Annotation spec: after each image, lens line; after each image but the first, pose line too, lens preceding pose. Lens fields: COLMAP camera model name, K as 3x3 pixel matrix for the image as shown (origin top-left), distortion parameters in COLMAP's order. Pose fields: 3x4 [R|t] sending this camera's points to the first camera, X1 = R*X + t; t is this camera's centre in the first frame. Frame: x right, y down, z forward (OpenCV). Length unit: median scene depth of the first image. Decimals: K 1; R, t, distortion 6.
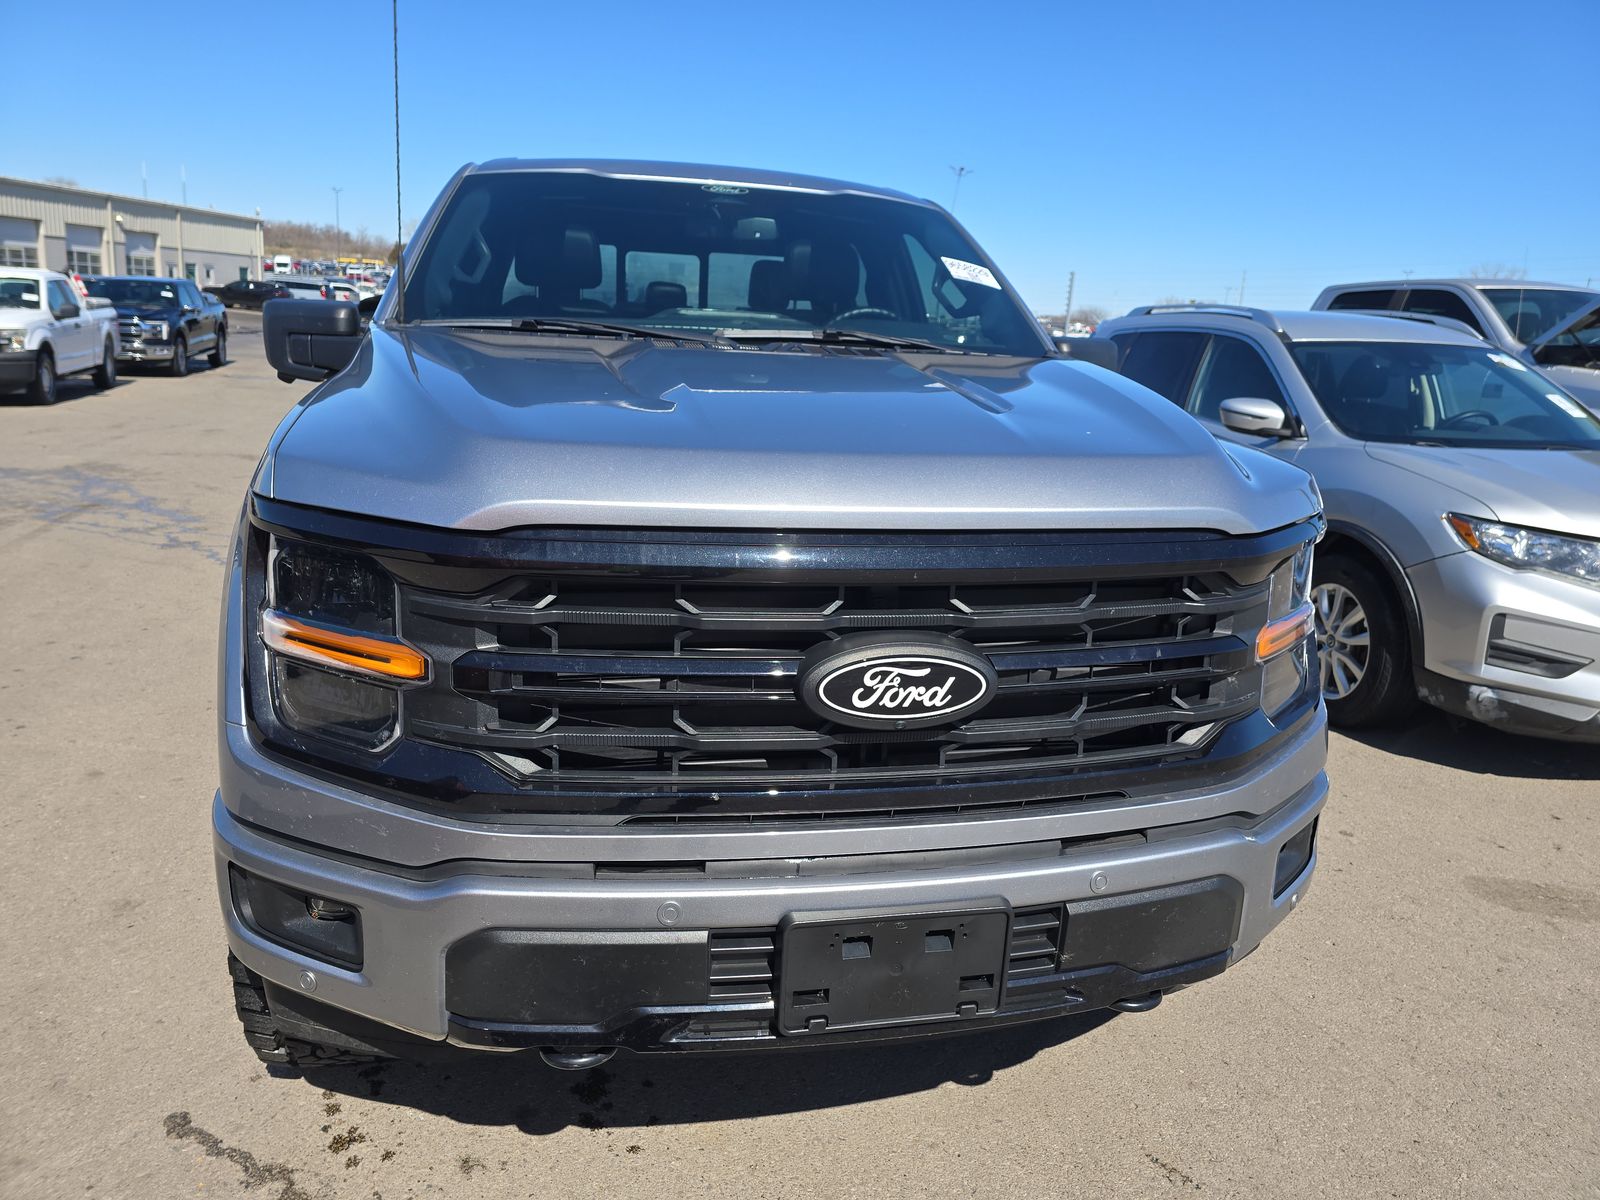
lens RADIAL K [[1066.2, 0, 799.6], [0, 1066.2, 584.8], [0, 0, 1]] dist [0.078228, -0.092368]
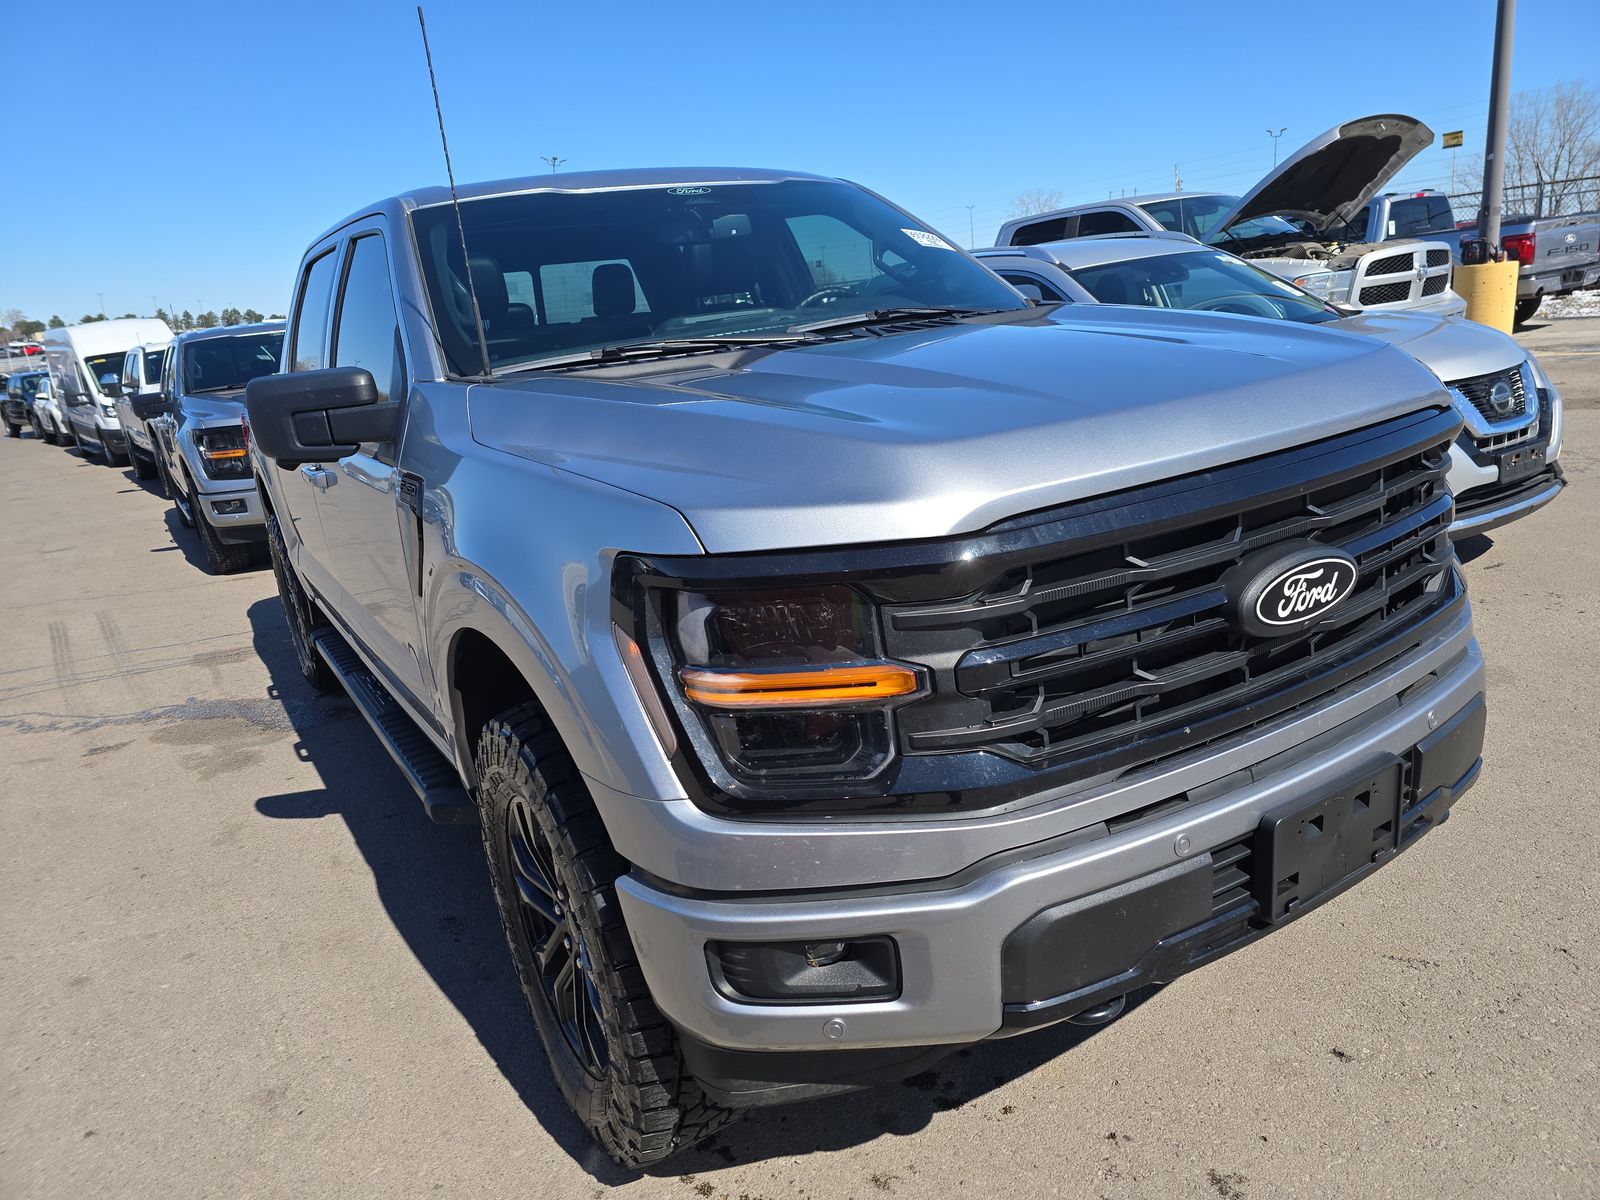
lens RADIAL K [[1069.6, 0, 800.6], [0, 1069.6, 589.2], [0, 0, 1]] dist [0.084091, -0.093278]
pose [[0.930715, -0.231338, 0.283287, -0.695375], [0.227341, 0.972662, 0.047387, -0.076706], [-0.286504, 0.020299, 0.957864, 0.069180]]
